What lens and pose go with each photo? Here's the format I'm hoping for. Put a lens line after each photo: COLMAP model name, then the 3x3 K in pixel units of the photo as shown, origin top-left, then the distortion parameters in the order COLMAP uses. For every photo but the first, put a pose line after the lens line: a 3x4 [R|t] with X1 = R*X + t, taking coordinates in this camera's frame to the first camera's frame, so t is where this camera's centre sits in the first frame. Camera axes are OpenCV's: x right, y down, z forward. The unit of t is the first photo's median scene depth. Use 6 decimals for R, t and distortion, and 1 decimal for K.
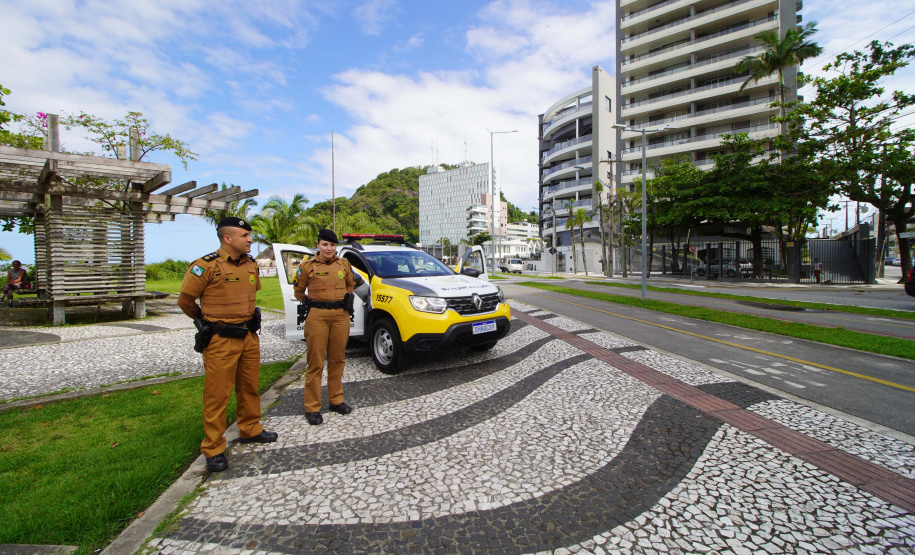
lens RADIAL K [[402.7, 0, 454.6], [0, 402.7, 268.3], [0, 0, 1]] dist [-0.001407, -0.011377]
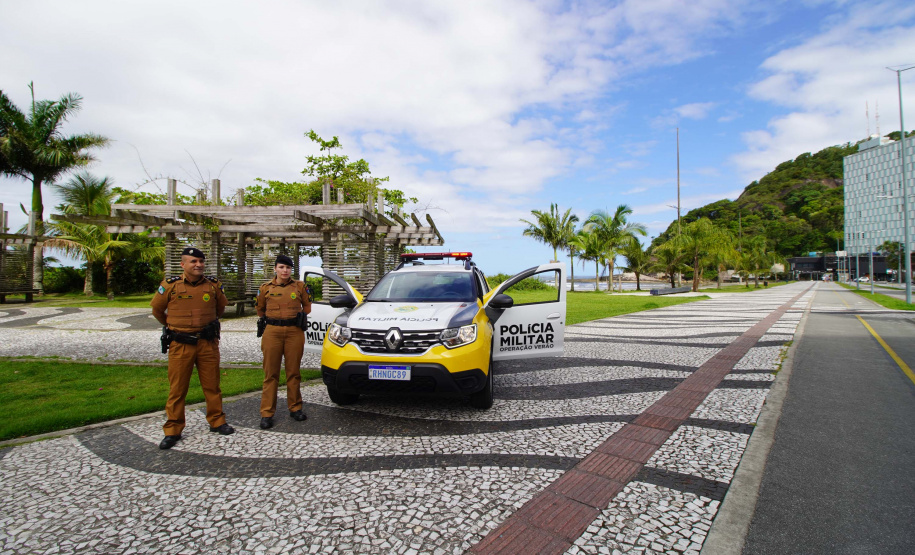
lens RADIAL K [[419.2, 0, 459.6], [0, 419.2, 267.5], [0, 0, 1]] dist [-0.000224, -0.000458]
pose [[0.672684, -0.004440, -0.739916, 0.749008], [-0.021106, 0.999460, -0.025185, -0.037252], [0.739629, 0.032559, 0.672227, 0.549367]]
